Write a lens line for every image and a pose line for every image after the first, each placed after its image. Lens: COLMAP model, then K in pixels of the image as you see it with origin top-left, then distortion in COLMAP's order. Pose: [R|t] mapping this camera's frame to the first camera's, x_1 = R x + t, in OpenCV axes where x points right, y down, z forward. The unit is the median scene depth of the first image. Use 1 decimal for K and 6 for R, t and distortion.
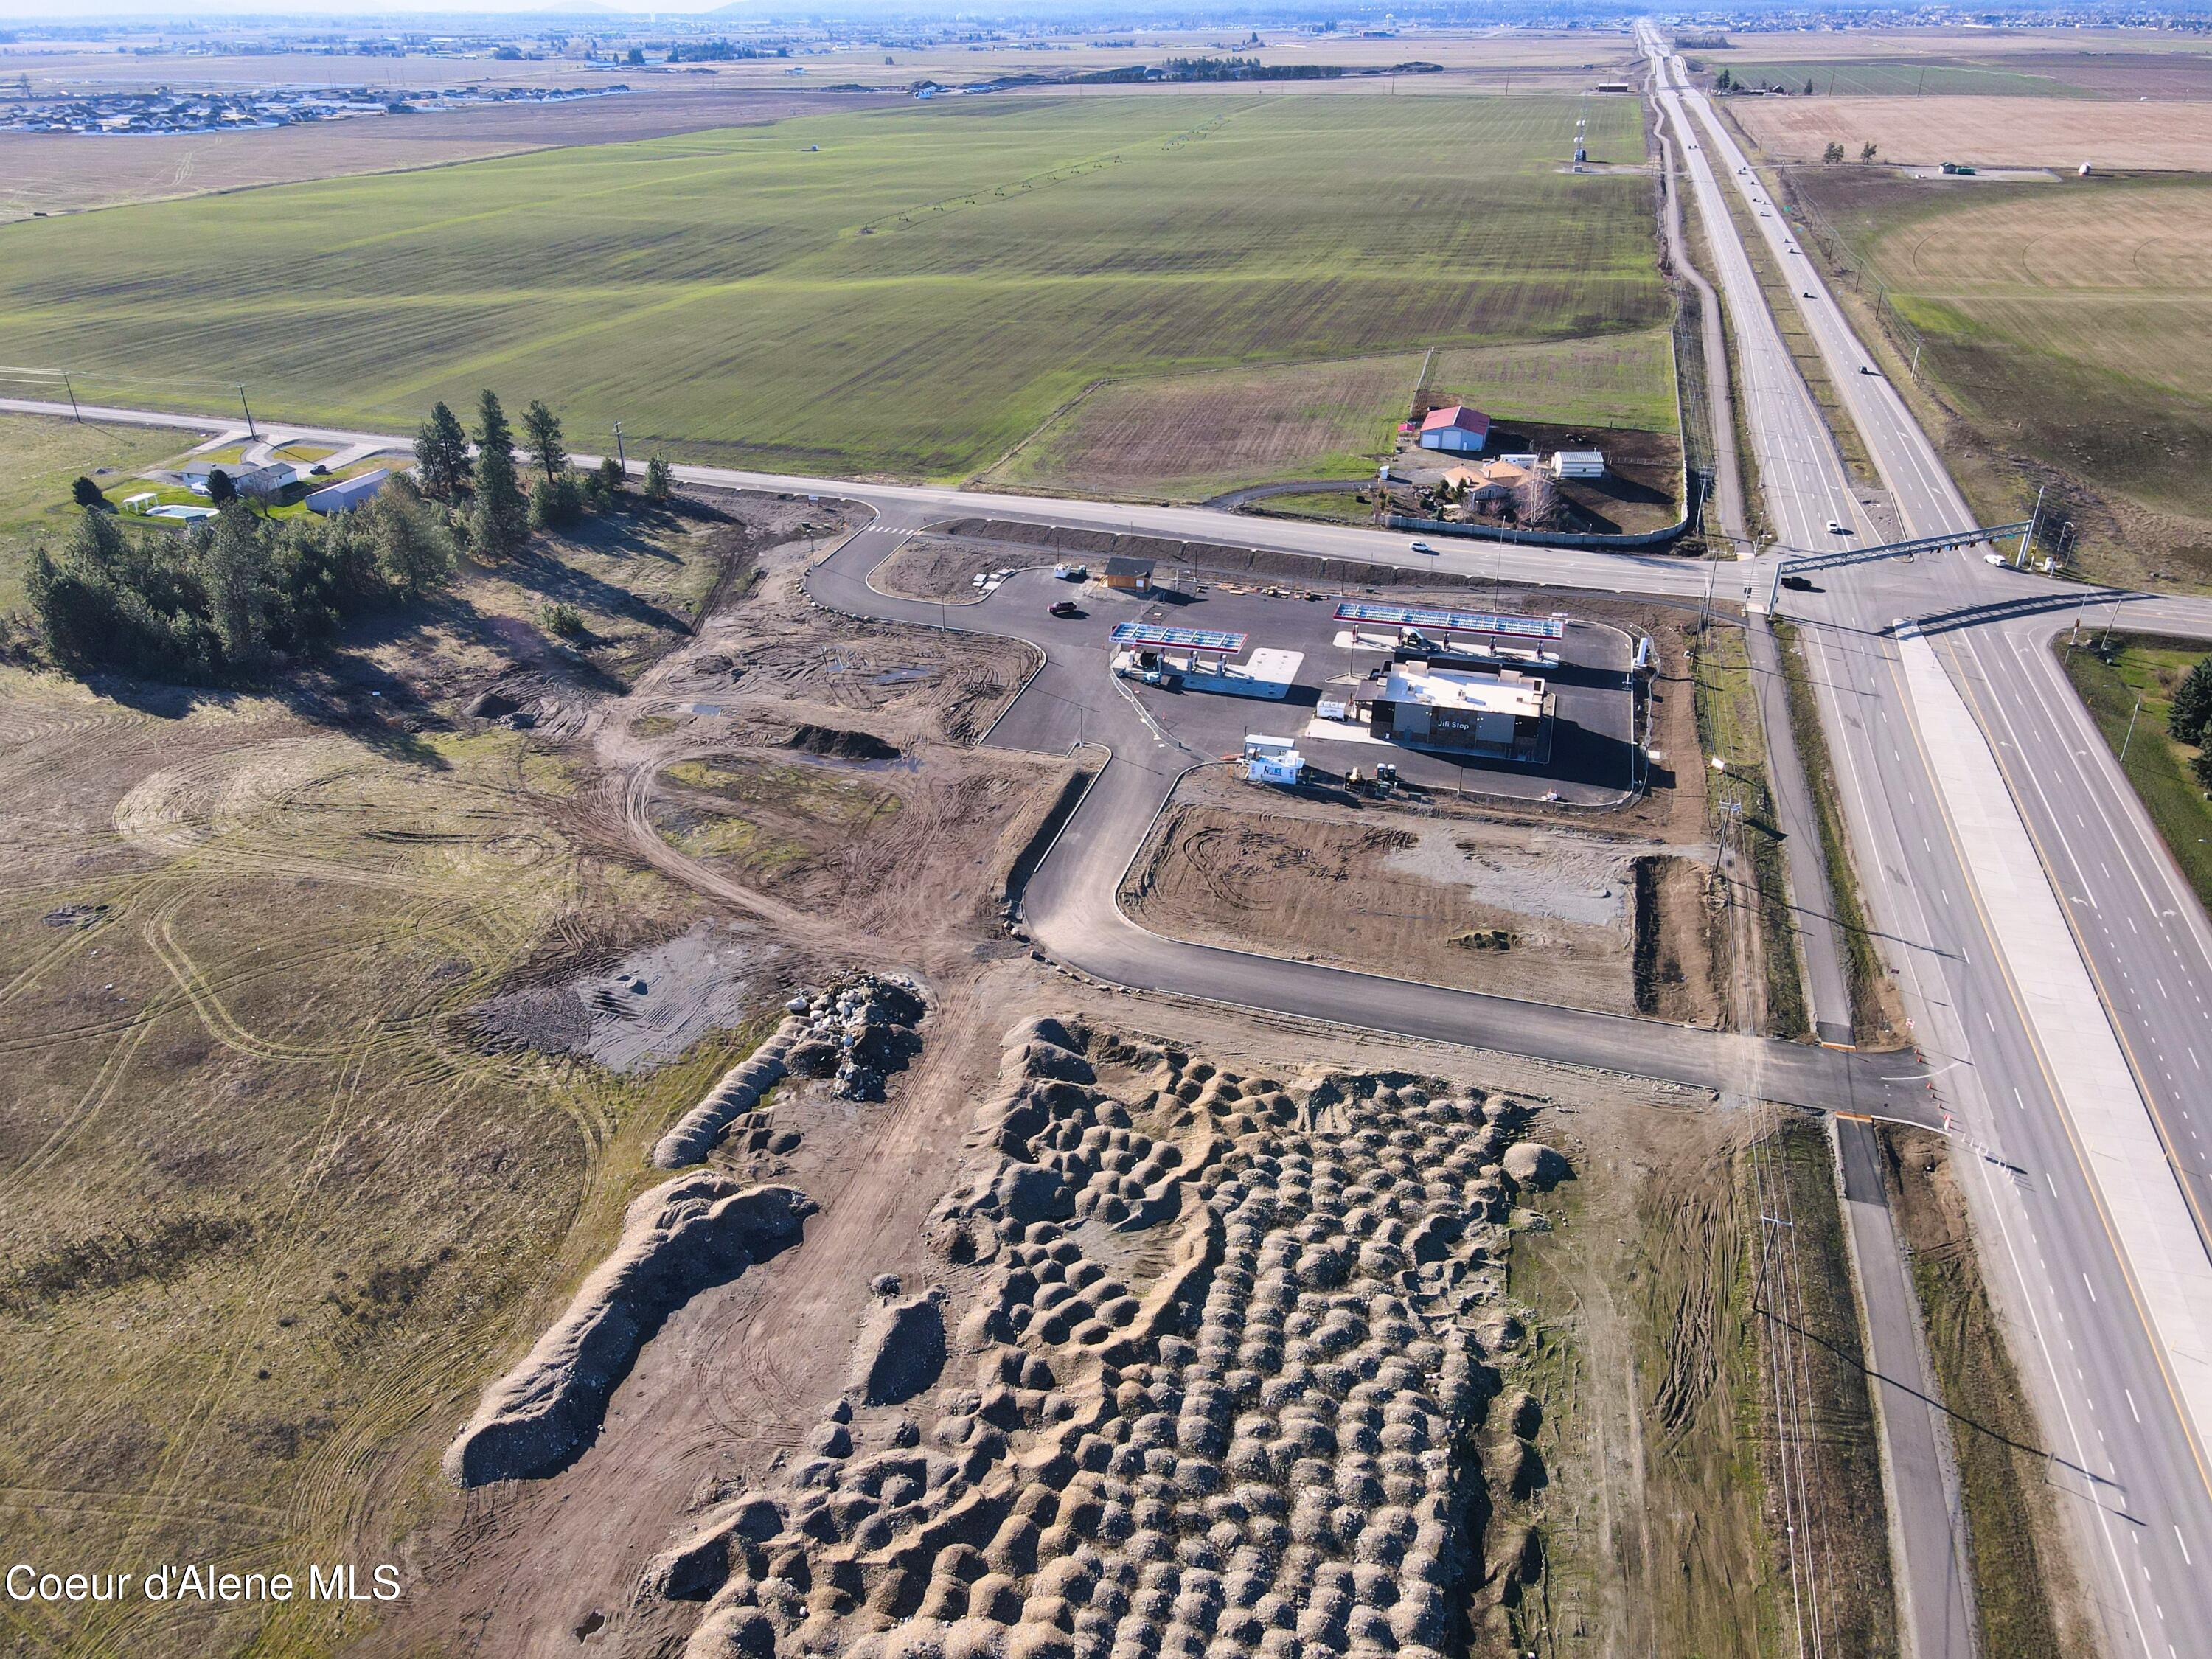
lens RADIAL K [[1618.4, 0, 1040.1], [0, 1618.4, 822.5], [0, 0, 1]] dist [0.005447, 0.012974]
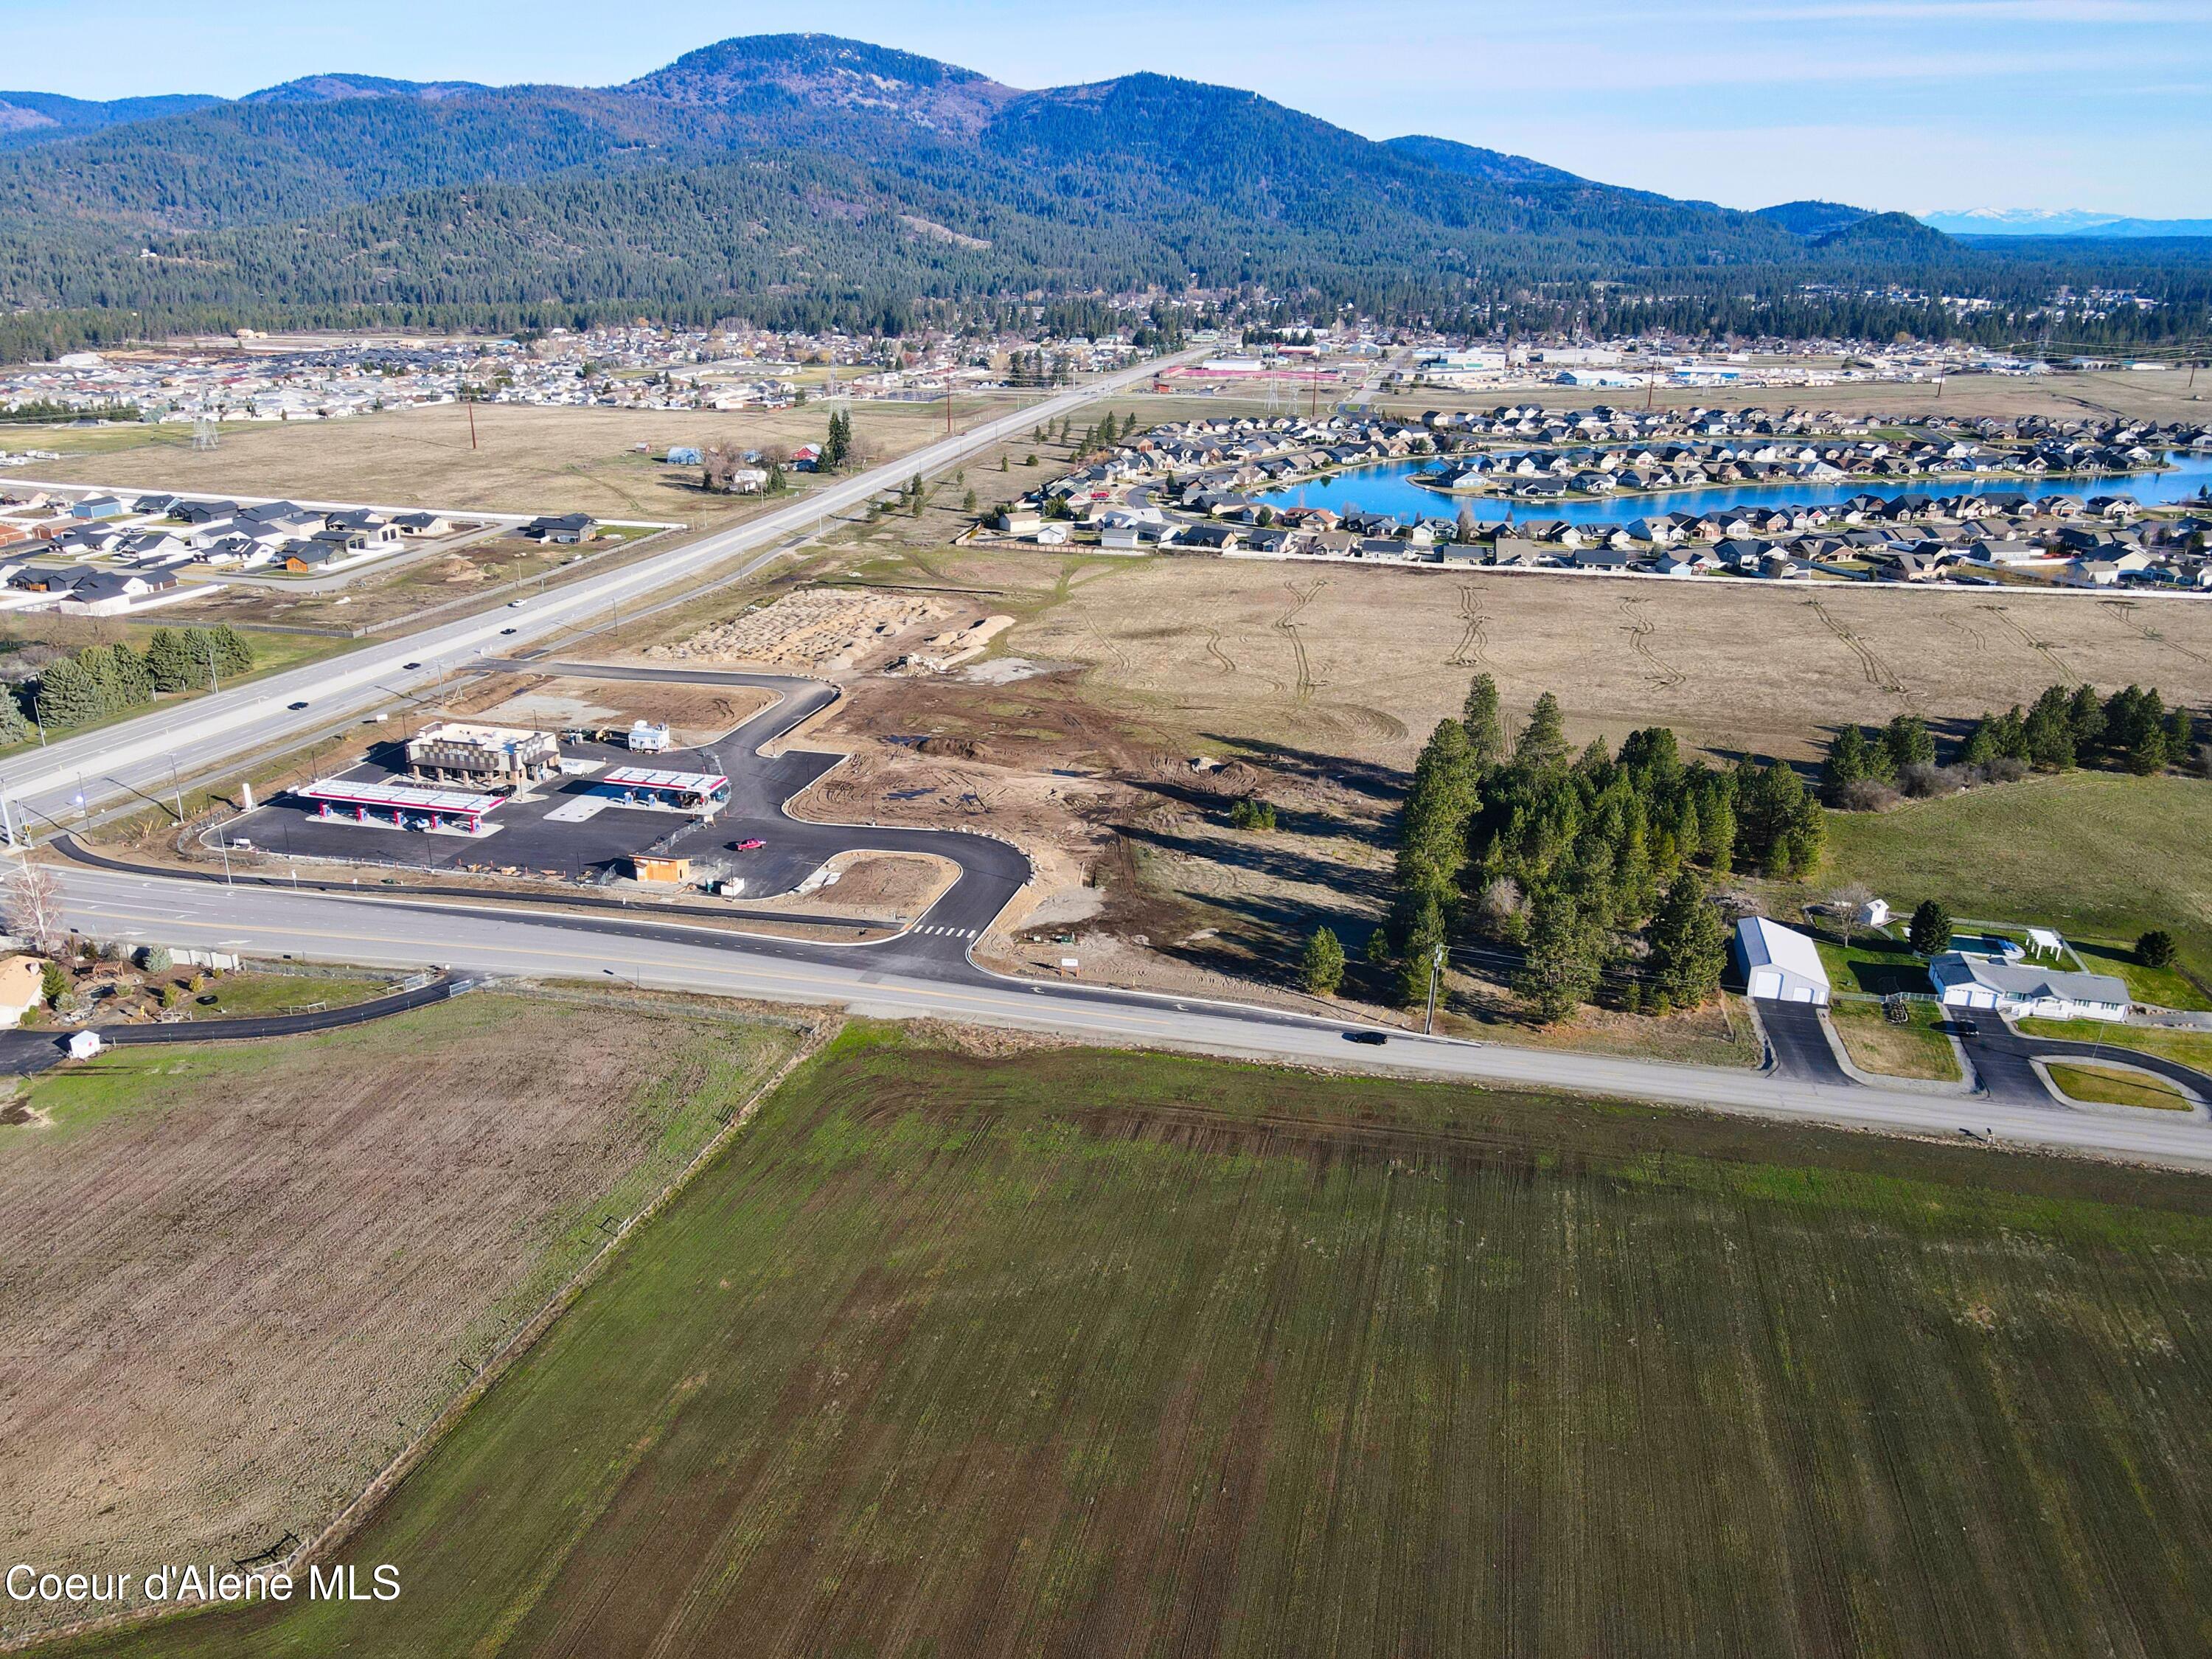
lens RADIAL K [[1555.2, 0, 1110.7], [0, 1555.2, 901.0], [0, 0, 1]] dist [0.007249, 0.030337]
pose [[-0.996634, 0.030920, -0.075921, -0.134908], [-0.038653, 0.639473, 0.767841, -0.869566], [0.072291, 0.768191, -0.636126, 1.702042]]
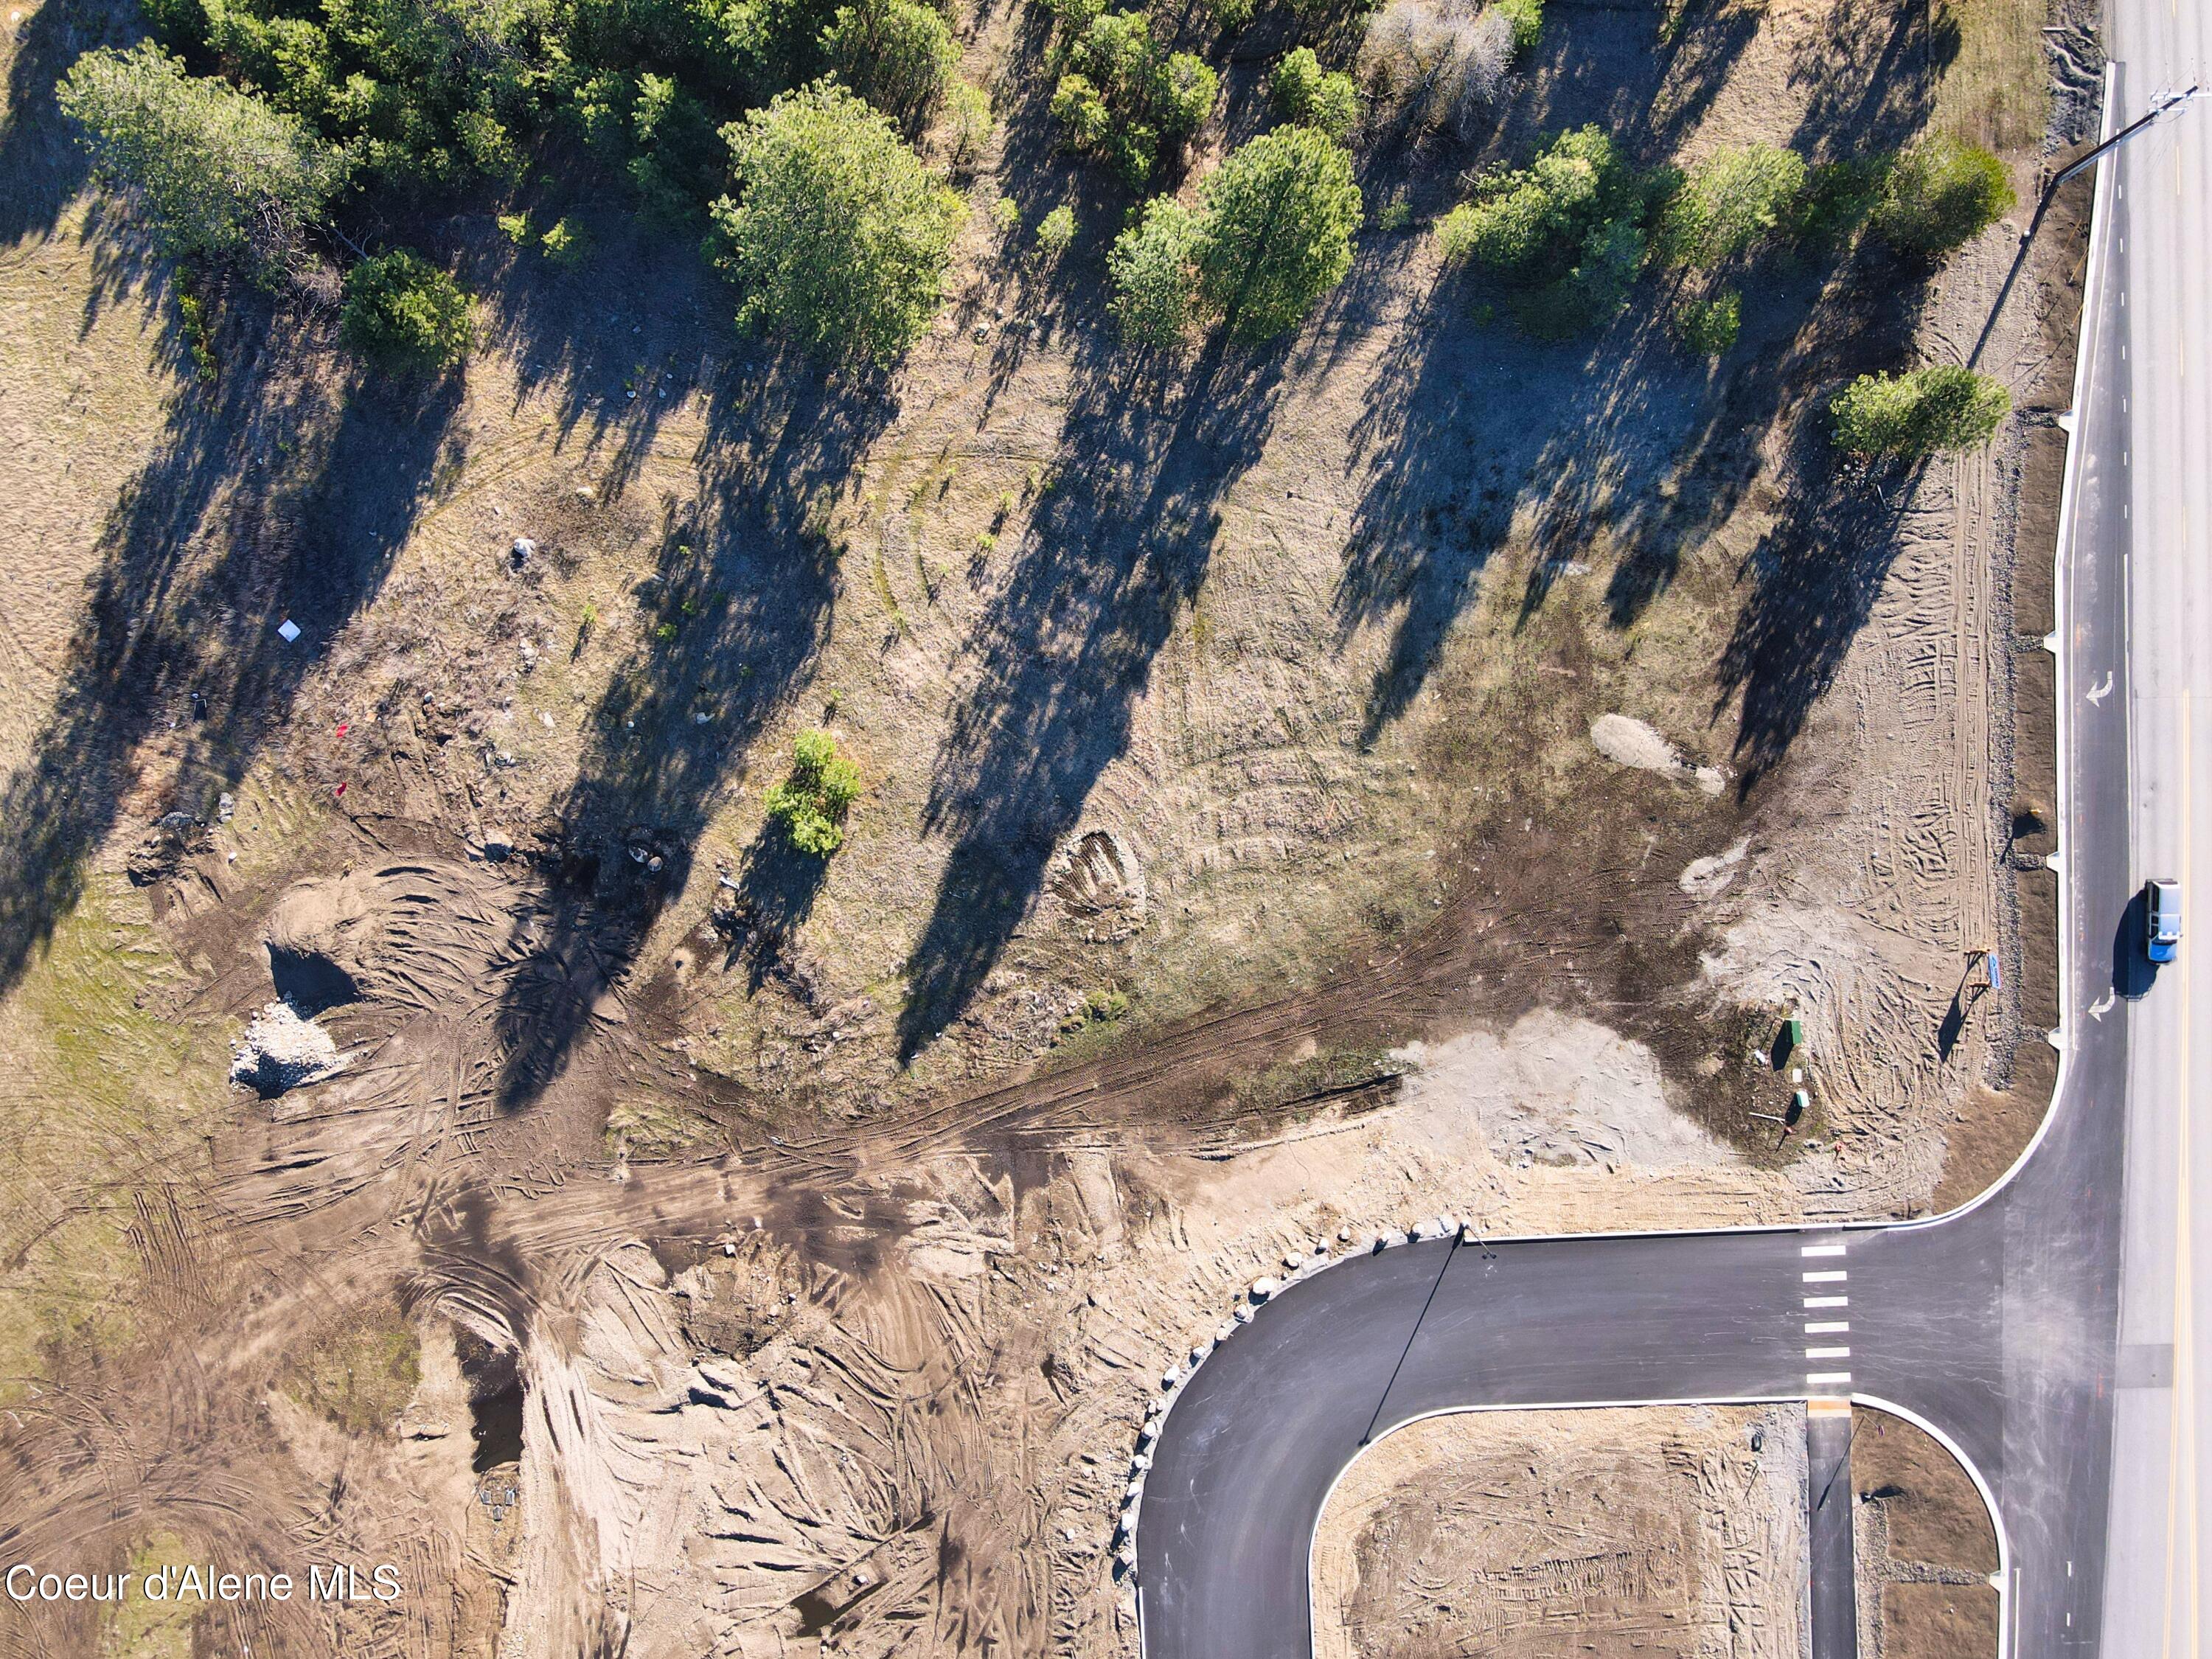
lens RADIAL K [[1618.4, 0, 1040.1], [0, 1618.4, 822.5], [0, 0, 1]] dist [0.005447, 0.012974]
pose [[0.355839, 0.934177, 0.026315, -0.289115], [-0.424422, 0.136452, 0.895124, -0.485653], [0.832613, -0.329689, 0.445040, 0.896168]]
